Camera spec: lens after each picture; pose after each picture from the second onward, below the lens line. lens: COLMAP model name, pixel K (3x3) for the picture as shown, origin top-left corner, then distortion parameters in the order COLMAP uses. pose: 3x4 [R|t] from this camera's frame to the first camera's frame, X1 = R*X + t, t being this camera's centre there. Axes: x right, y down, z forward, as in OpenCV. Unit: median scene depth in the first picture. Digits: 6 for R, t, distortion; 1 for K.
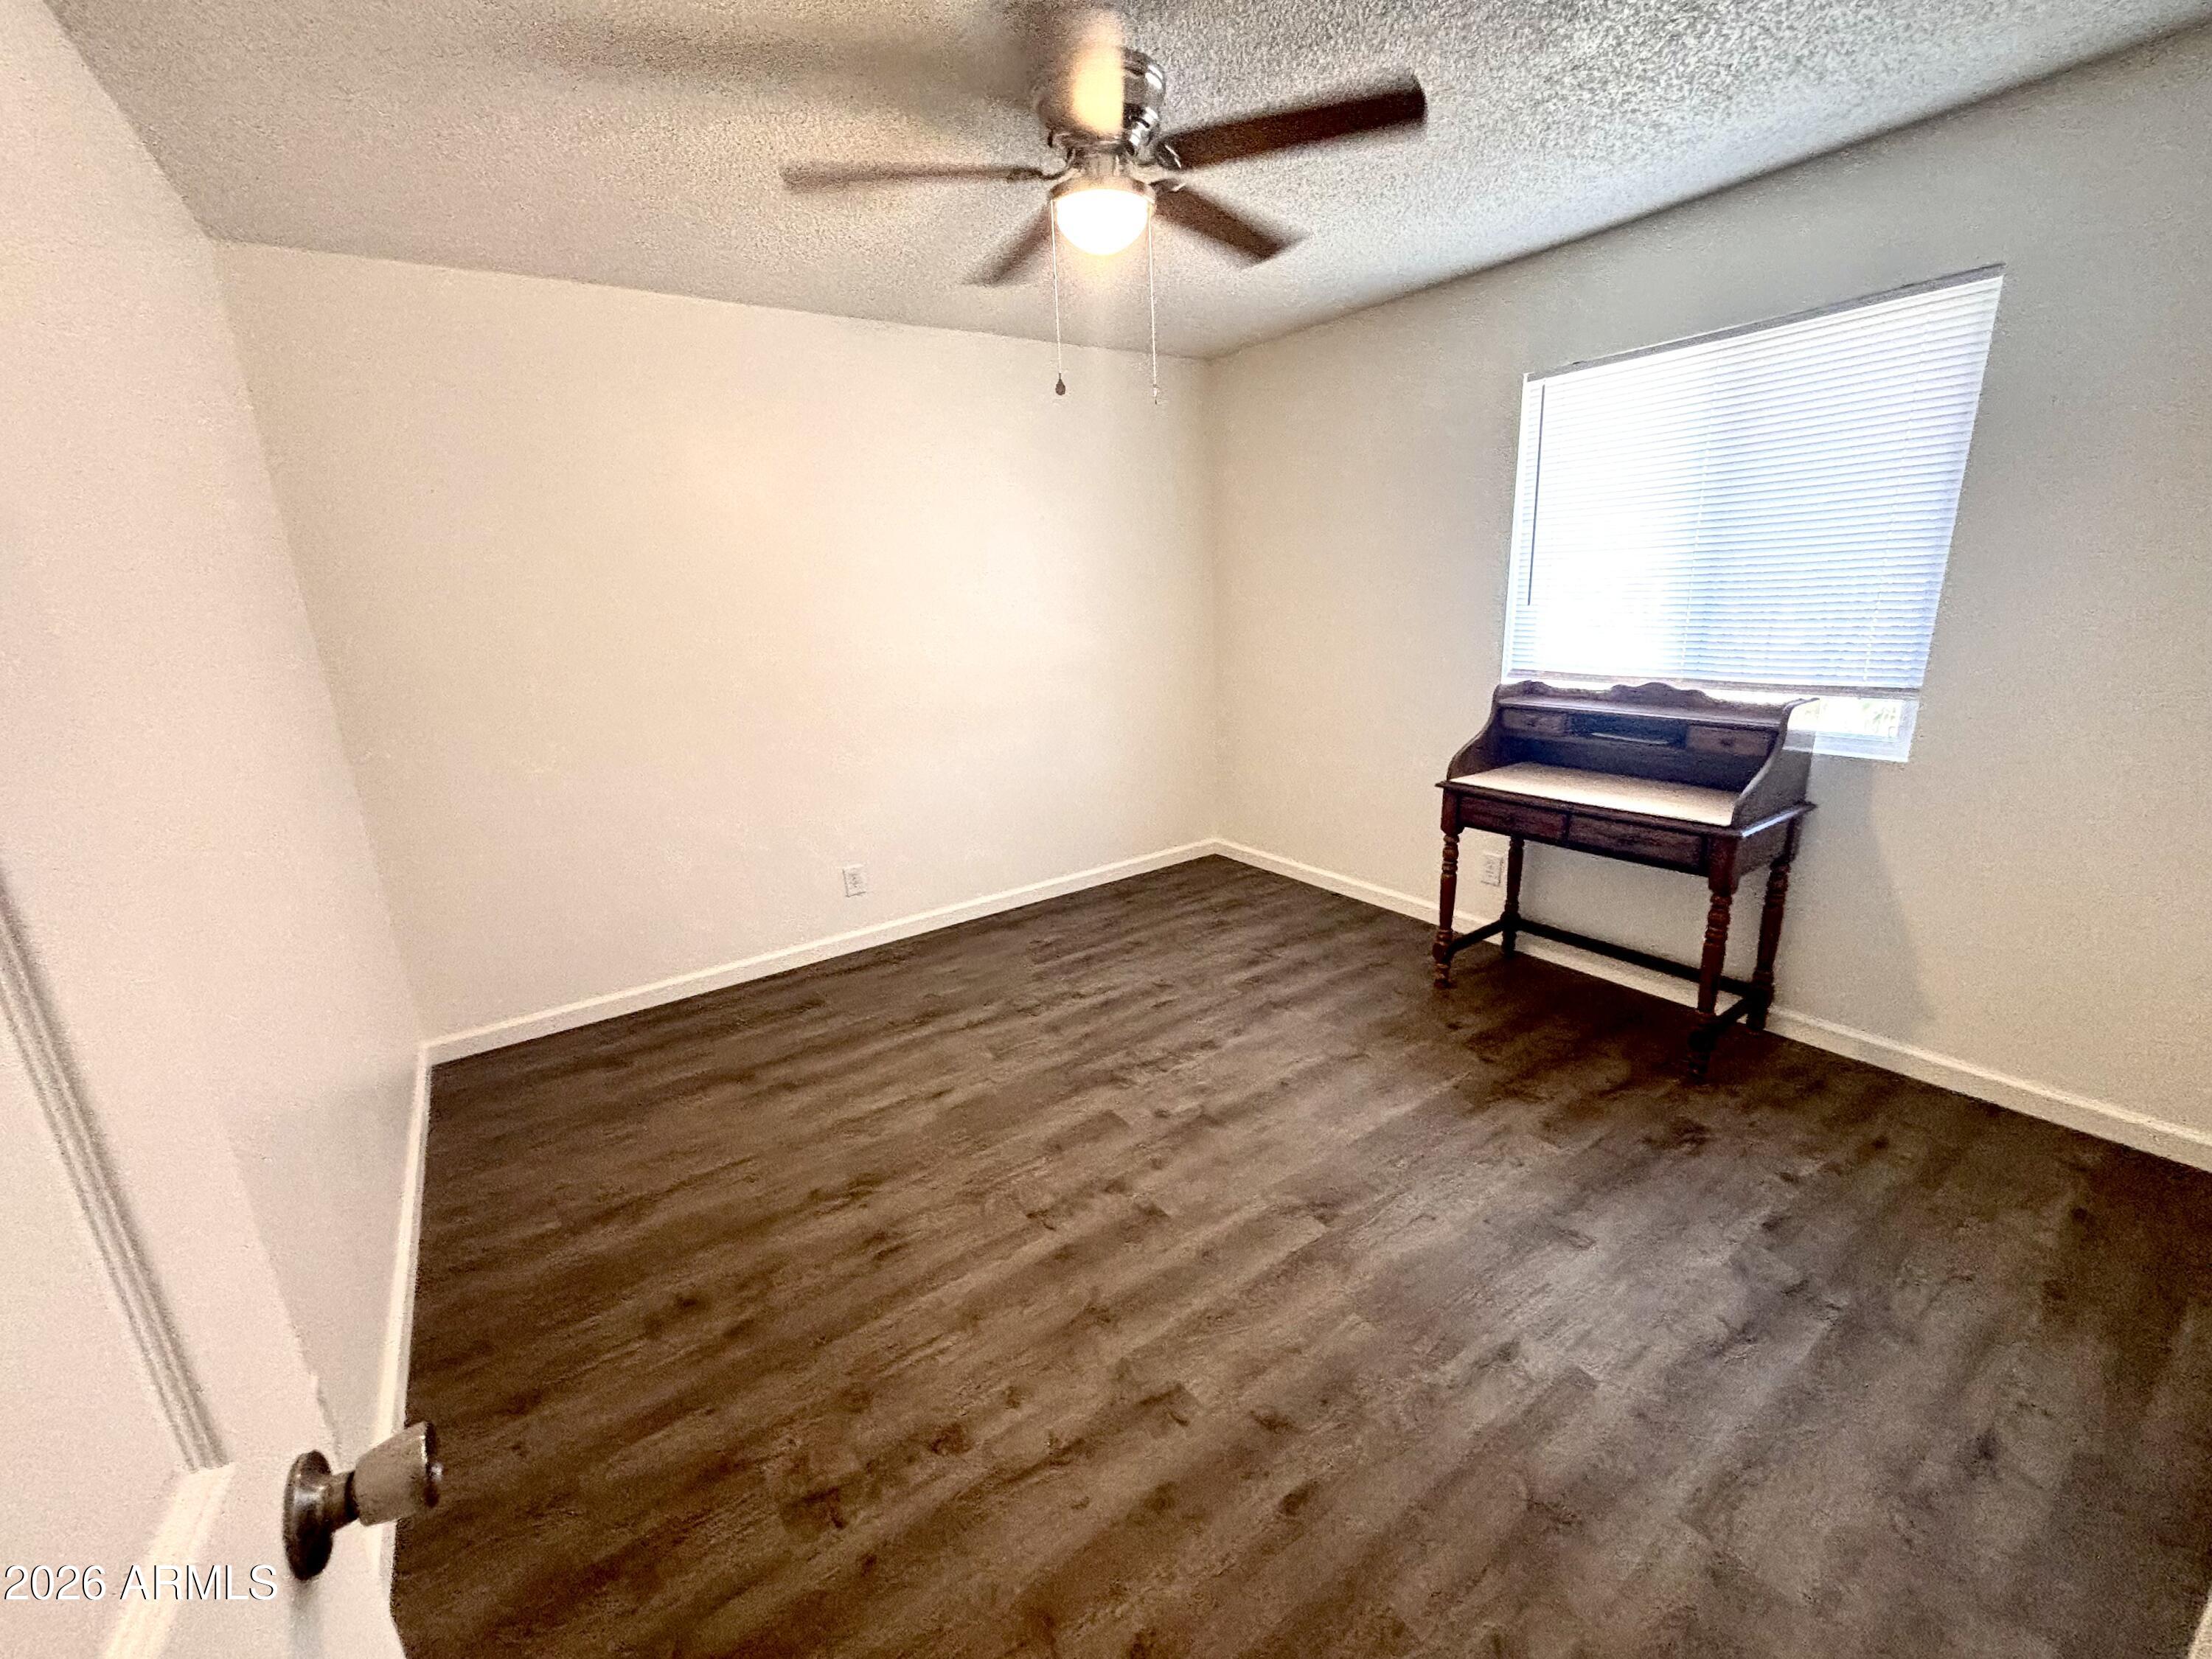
lens RADIAL K [[892.8, 0, 1100.1], [0, 892.8, 825.4], [0, 0, 1]] dist [0.012890, -0.000139]
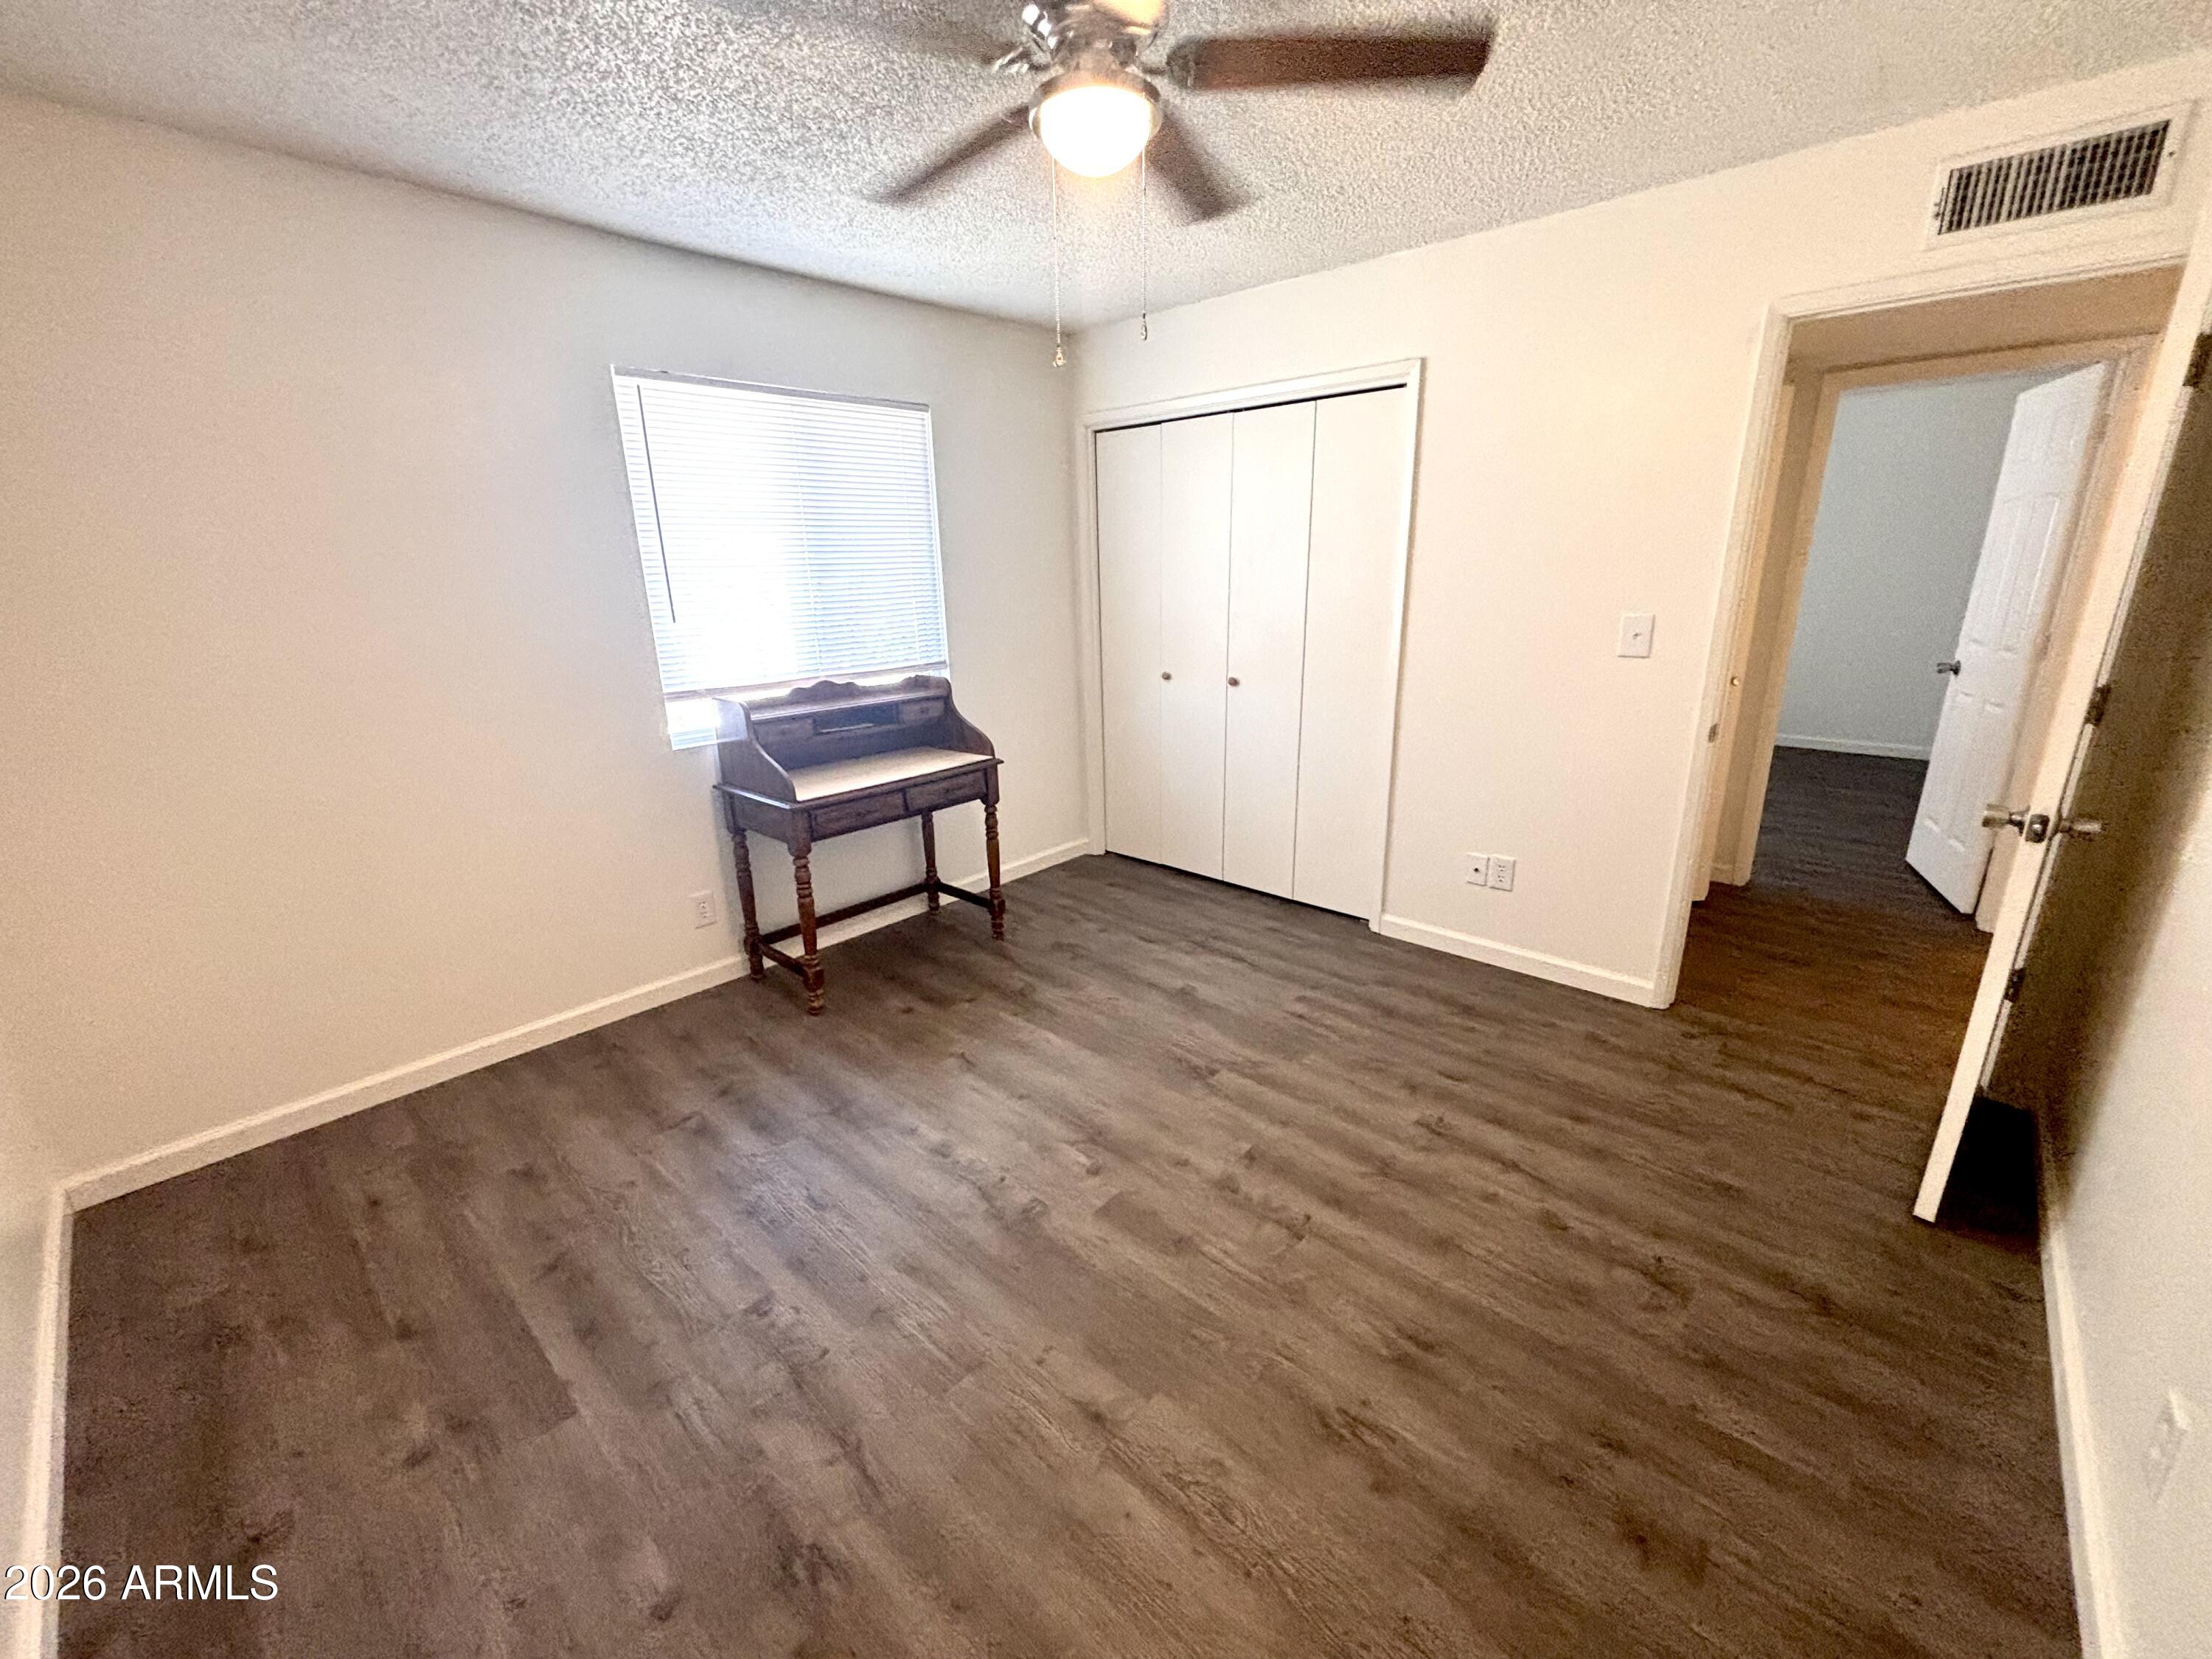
lens RADIAL K [[892.8, 0, 1100.1], [0, 892.8, 825.4], [0, 0, 1]] dist [0.012890, -0.000139]
pose [[-0.219484, -0.232245, 0.947570, -0.734924], [0.283403, 0.914194, 0.289709, -0.263533], [-0.933547, 0.332131, -0.134832, 1.046337]]
